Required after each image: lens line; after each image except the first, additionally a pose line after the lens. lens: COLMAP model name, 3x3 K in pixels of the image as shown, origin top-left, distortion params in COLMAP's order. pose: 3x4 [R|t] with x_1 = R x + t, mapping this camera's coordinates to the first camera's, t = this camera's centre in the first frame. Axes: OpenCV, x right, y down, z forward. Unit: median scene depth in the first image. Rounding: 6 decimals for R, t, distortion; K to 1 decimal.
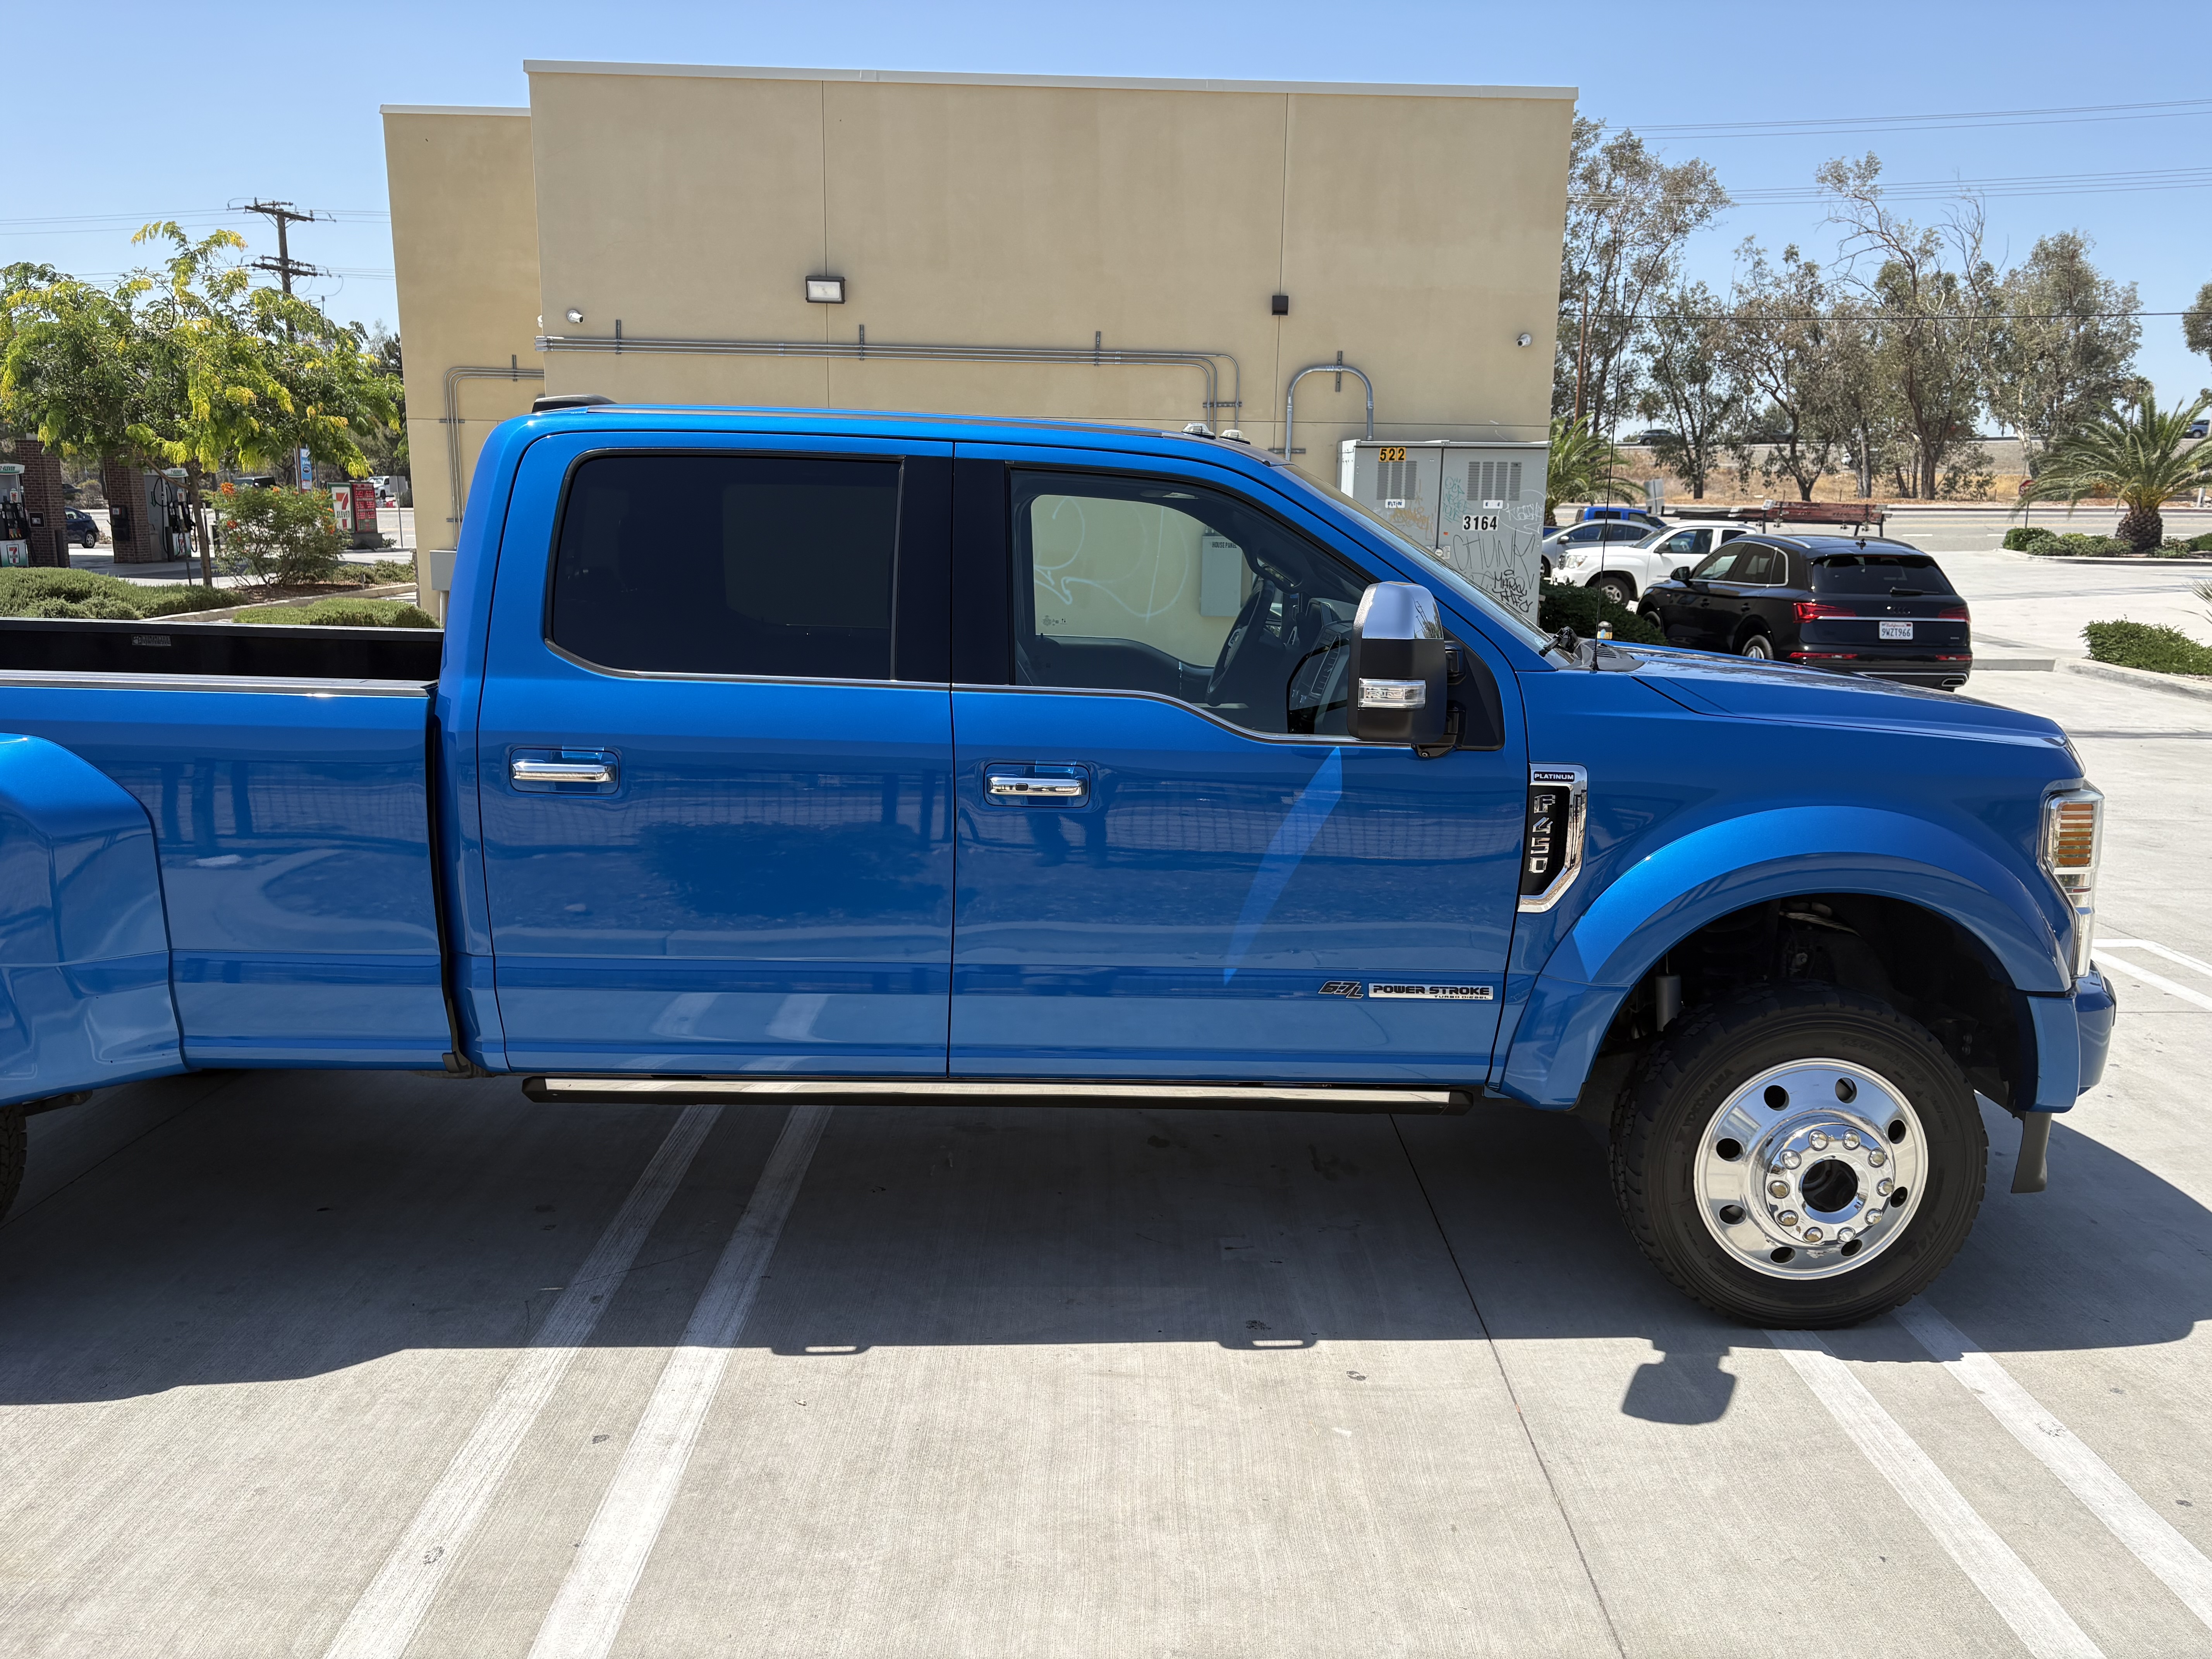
lens RADIAL K [[1643.9, 0, 1101.1], [0, 1643.9, 834.1], [0, 0, 1]] dist [0.049048, -0.045870]
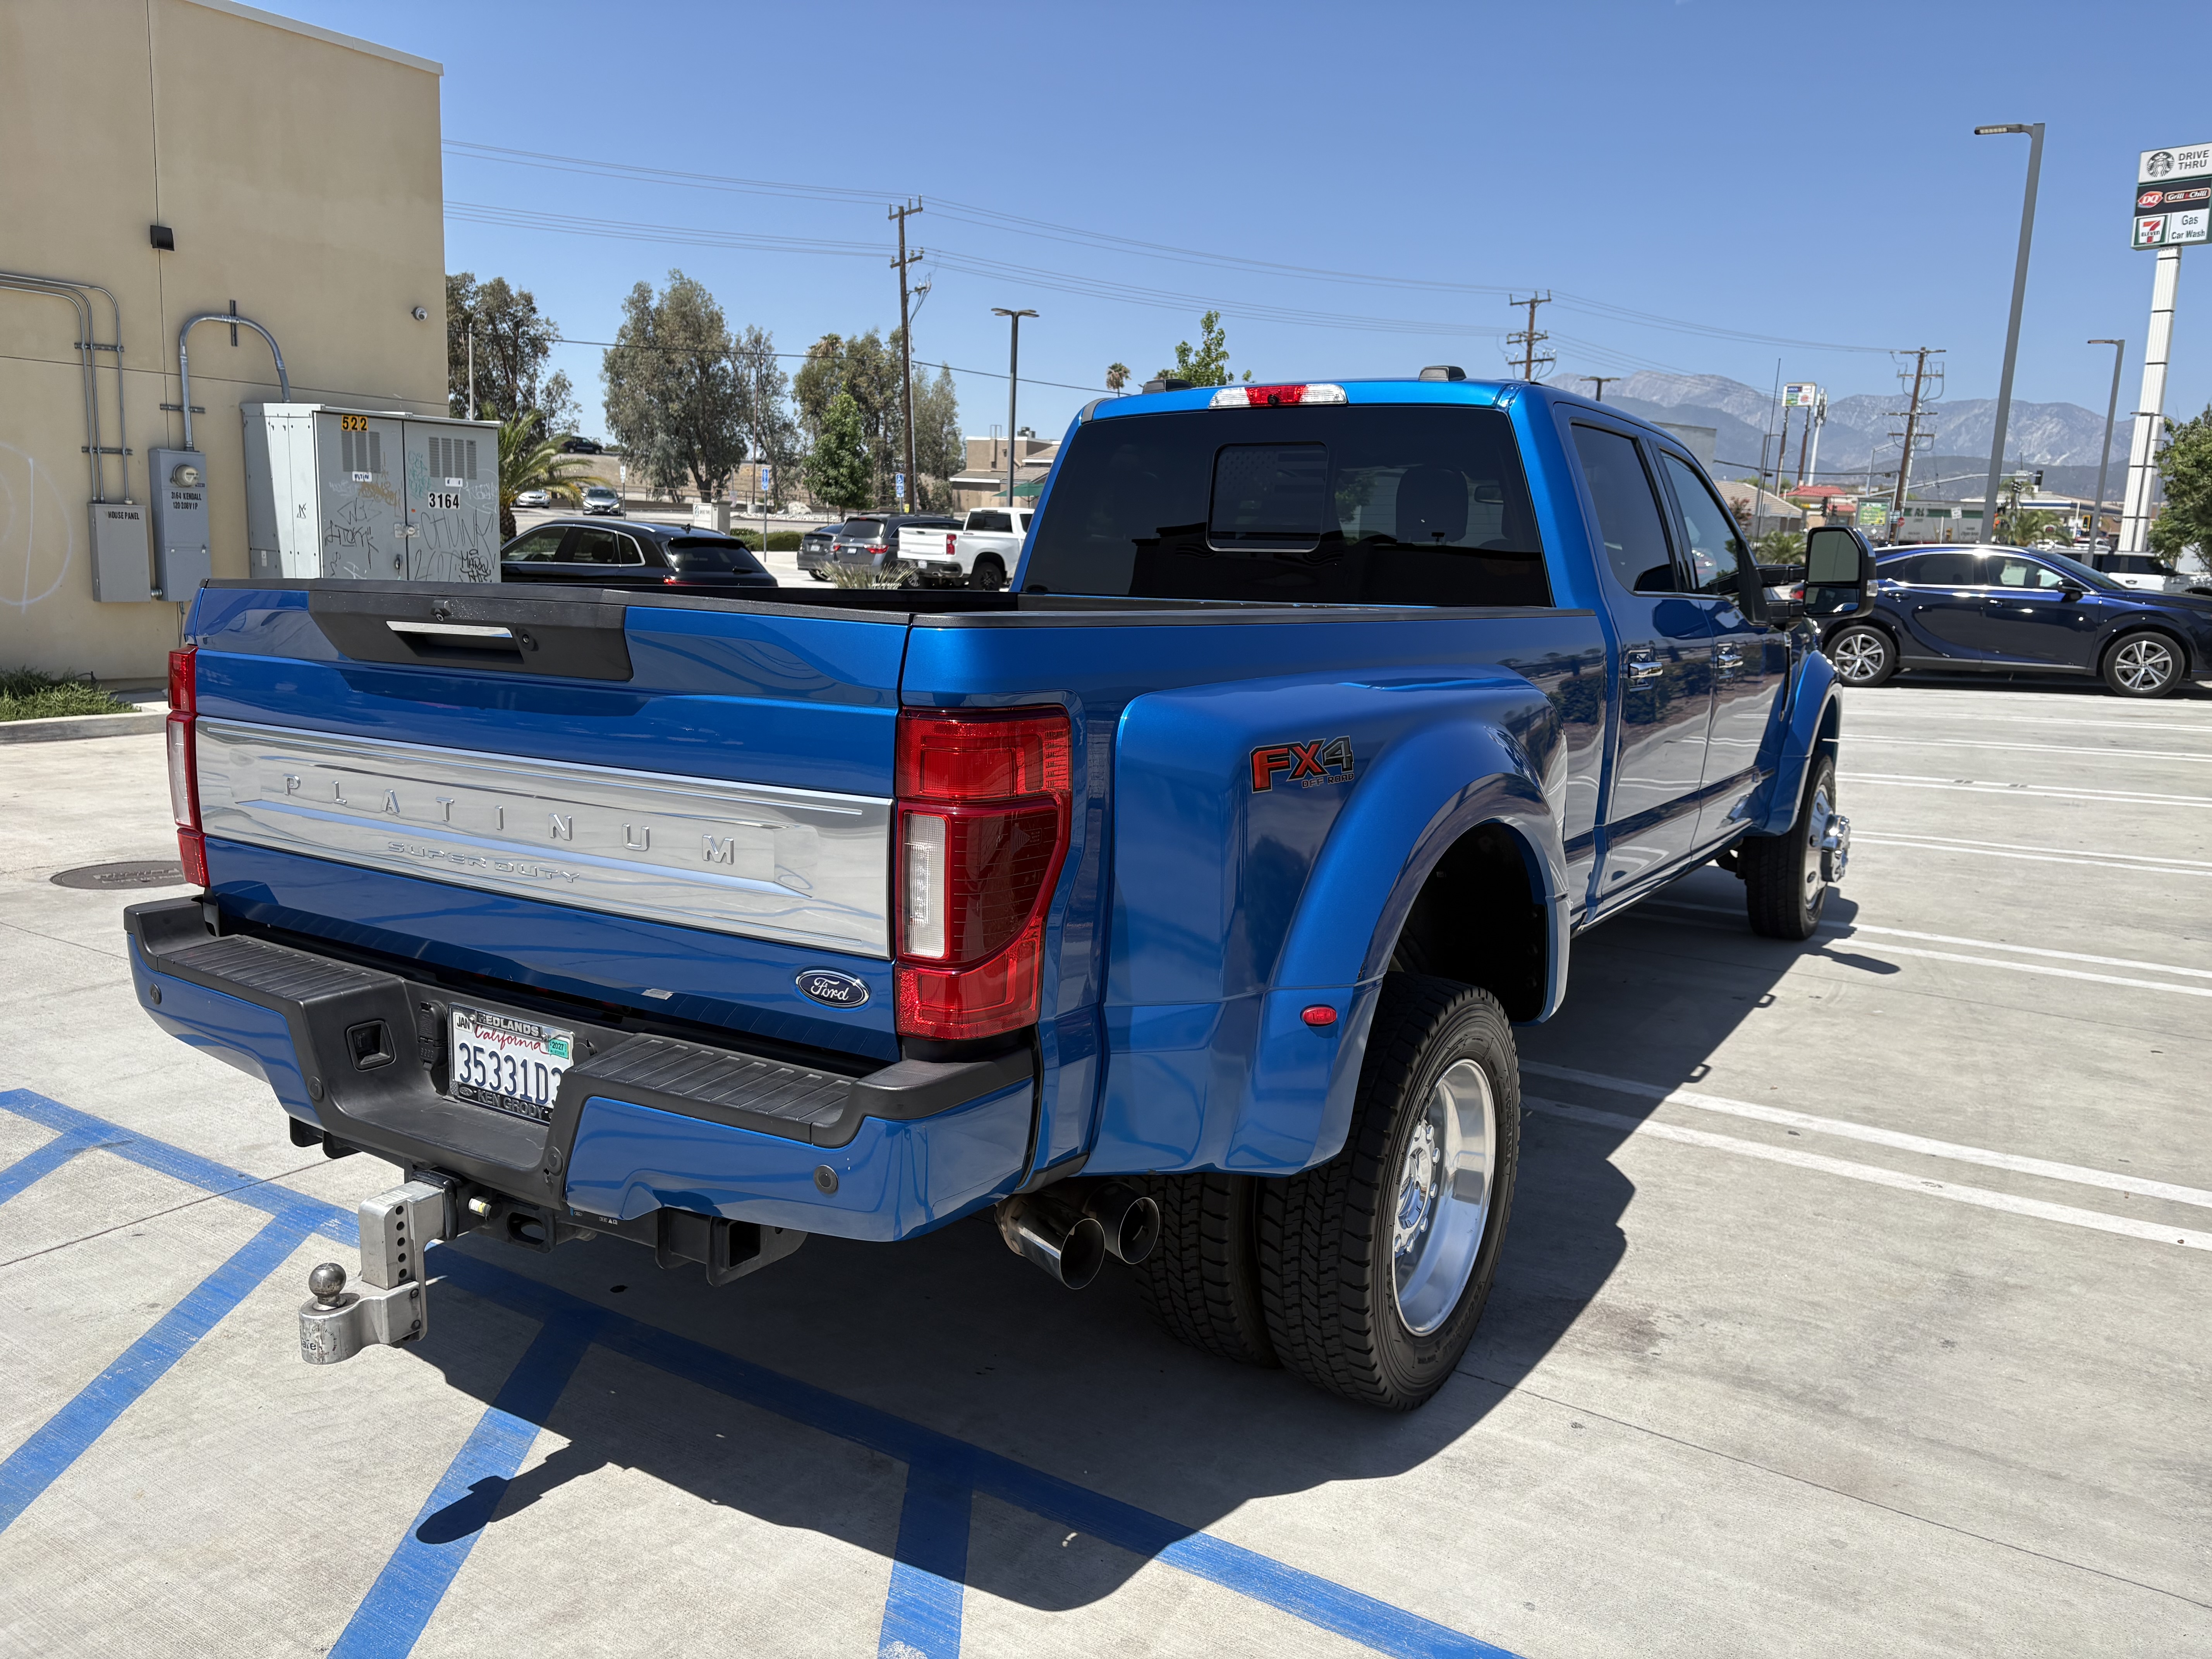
lens RADIAL K [[1643.6, 0, 1100.9], [0, 1643.6, 825.8], [0, 0, 1]] dist [0.044406, -0.038467]
pose [[0.561827, -0.134296, 0.816281, -1.399965], [0.136008, 0.988303, 0.068987, -0.054329], [-0.815998, 0.072262, 0.573521, 0.529513]]
